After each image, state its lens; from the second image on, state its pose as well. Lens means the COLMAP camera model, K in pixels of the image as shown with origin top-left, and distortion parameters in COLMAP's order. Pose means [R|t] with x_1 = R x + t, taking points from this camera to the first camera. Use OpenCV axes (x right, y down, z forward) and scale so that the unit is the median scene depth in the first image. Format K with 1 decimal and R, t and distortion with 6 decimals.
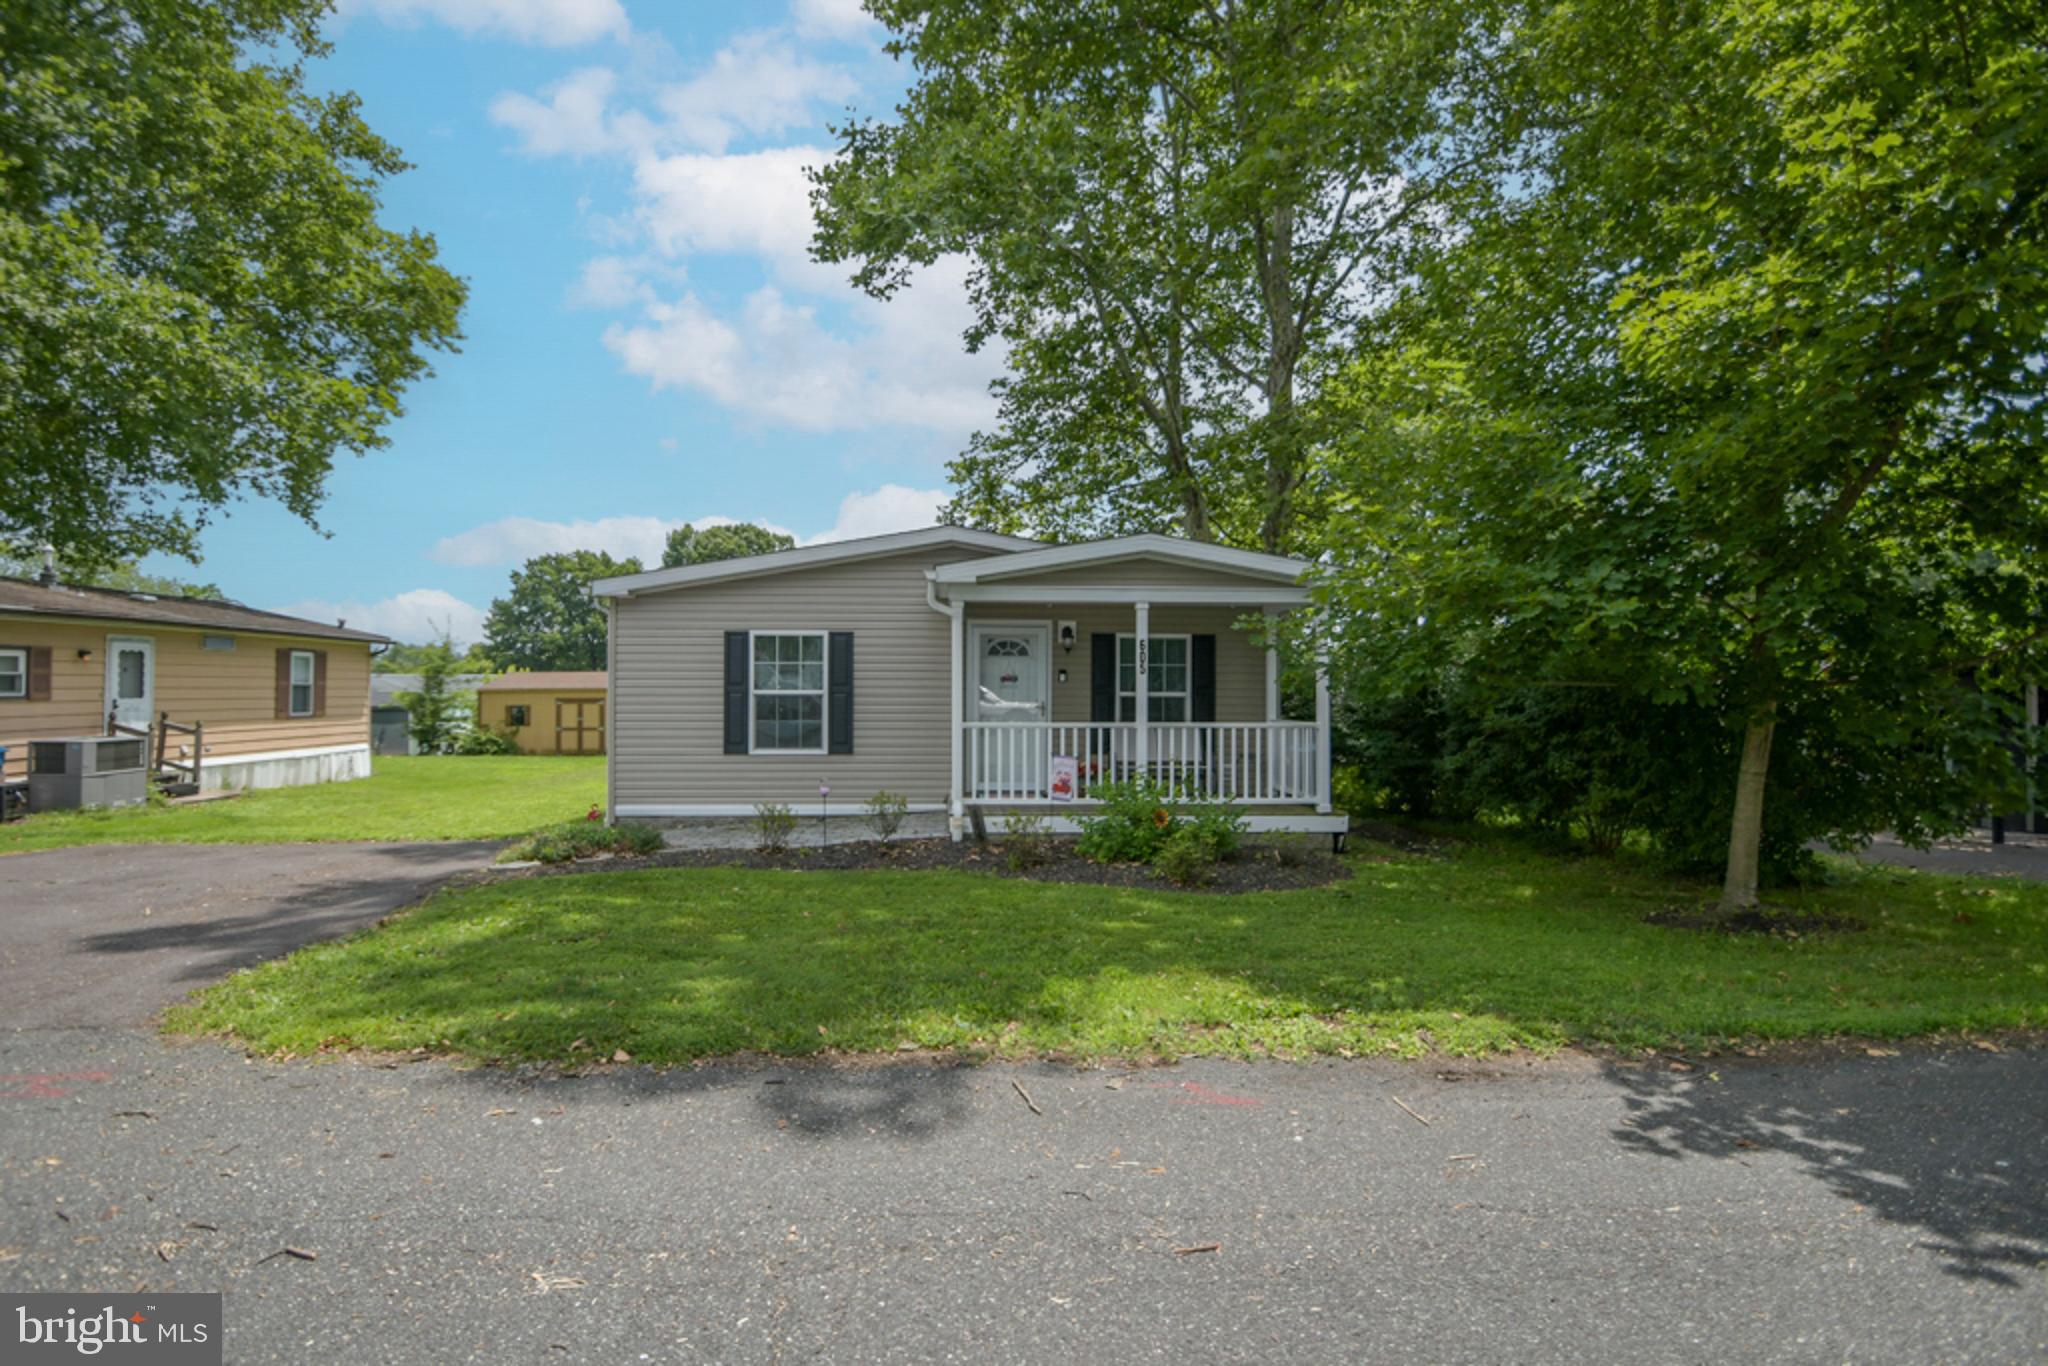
lens RADIAL K [[971.3, 0, 1016.1], [0, 971.3, 681.7], [0, 0, 1]] dist [0.035140, 0.000014]
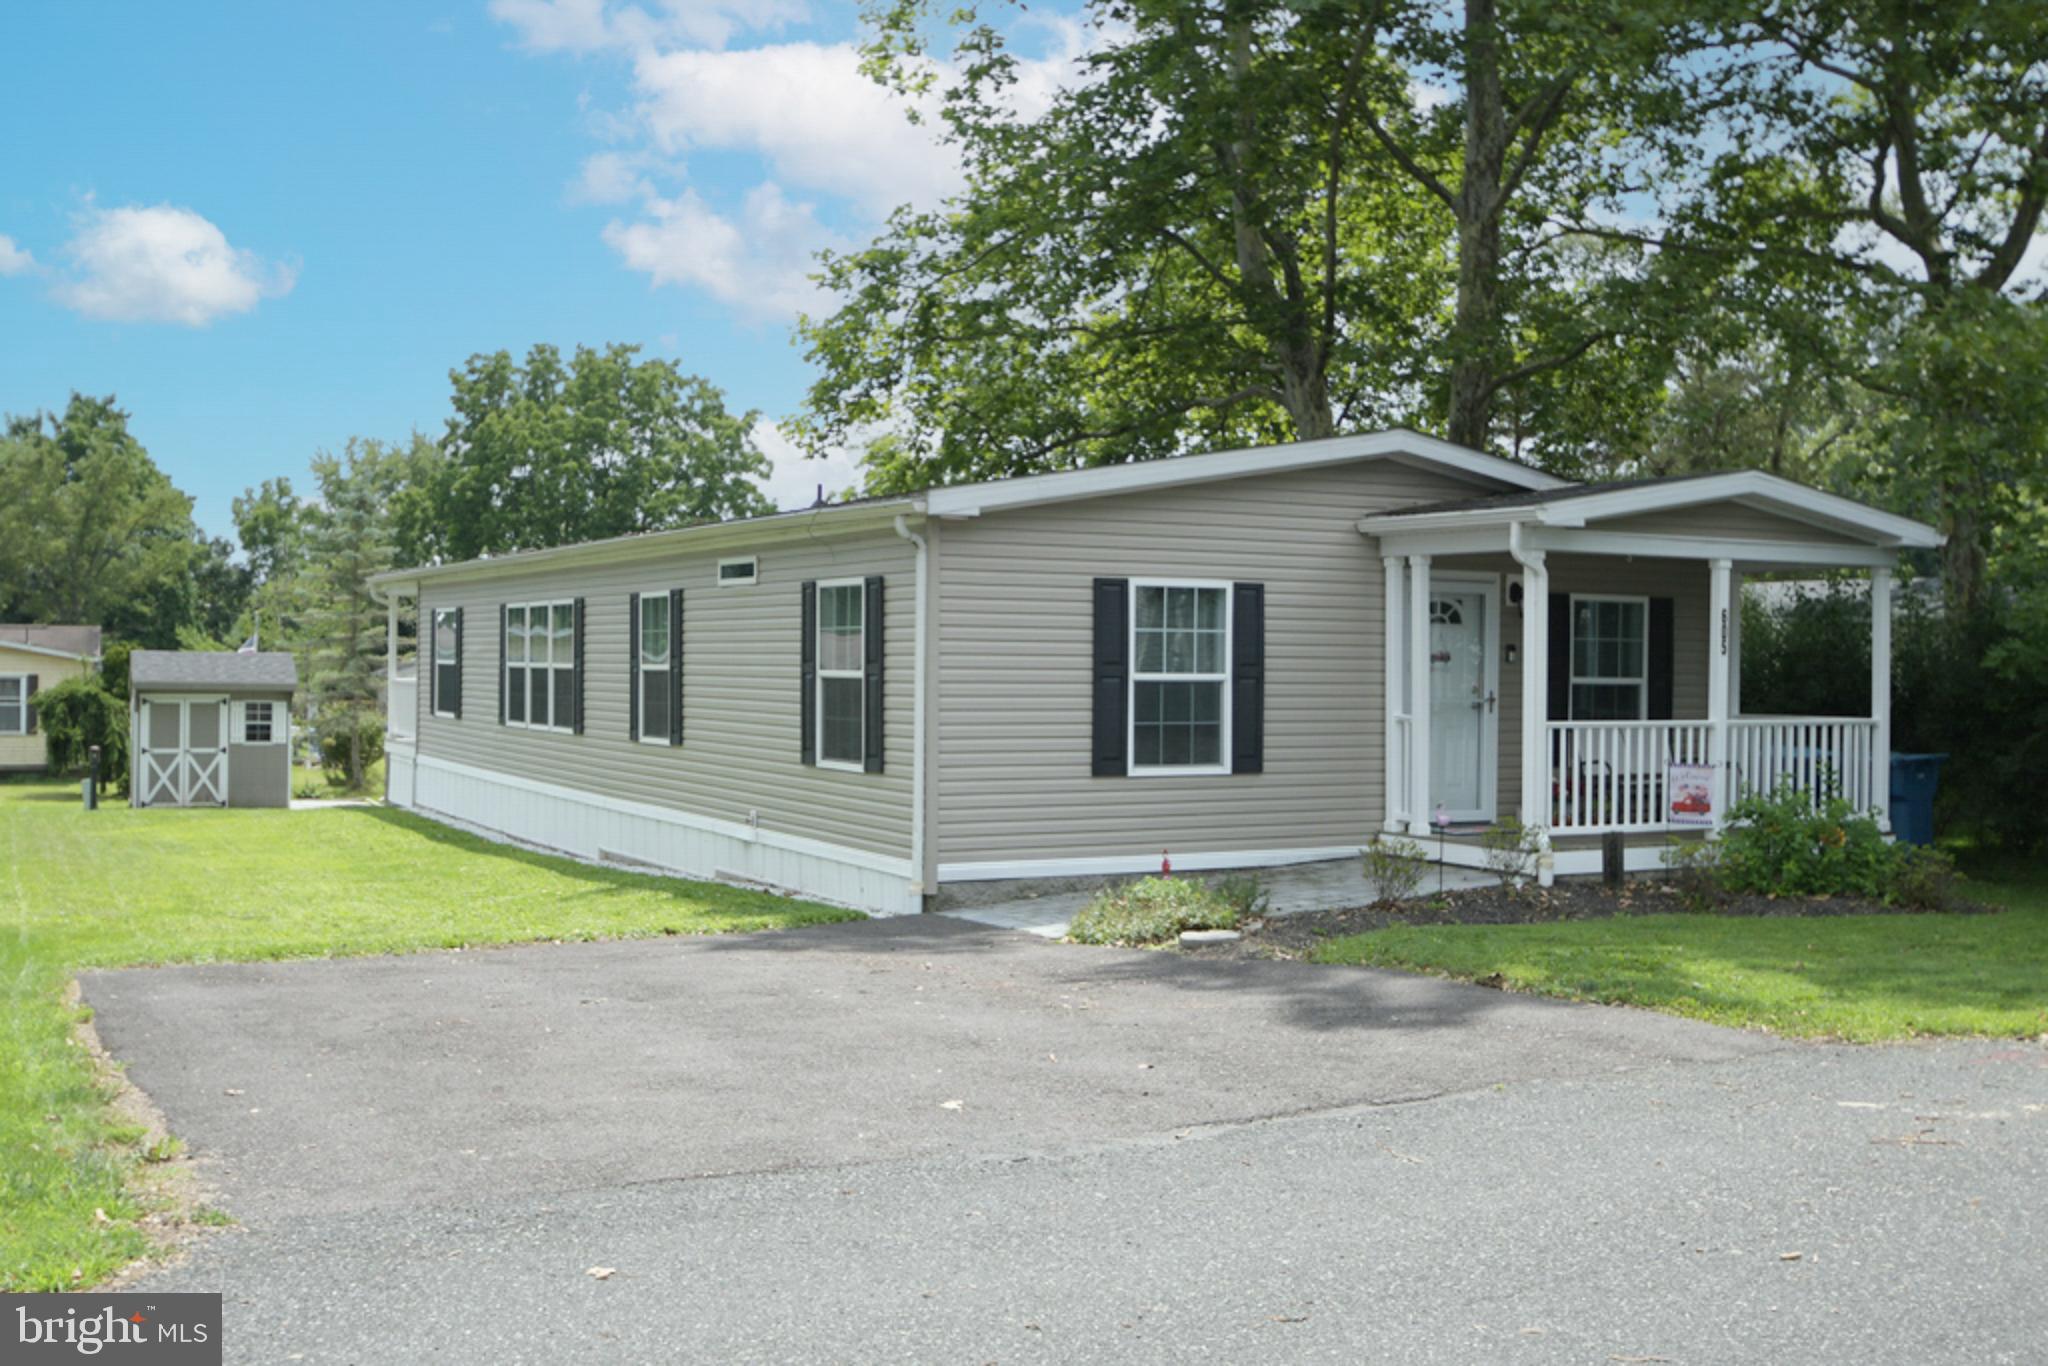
lens RADIAL K [[2067.9, 0, 989.9], [0, 2067.9, 674.4], [0, 0, 1]] dist [-0.066628, 0.000065]
pose [[0.901951, 0.002498, 0.431832, -0.926099], [-0.009209, 0.999867, 0.013449, -0.007651], [-0.431741, -0.016107, 0.901854, -0.158463]]
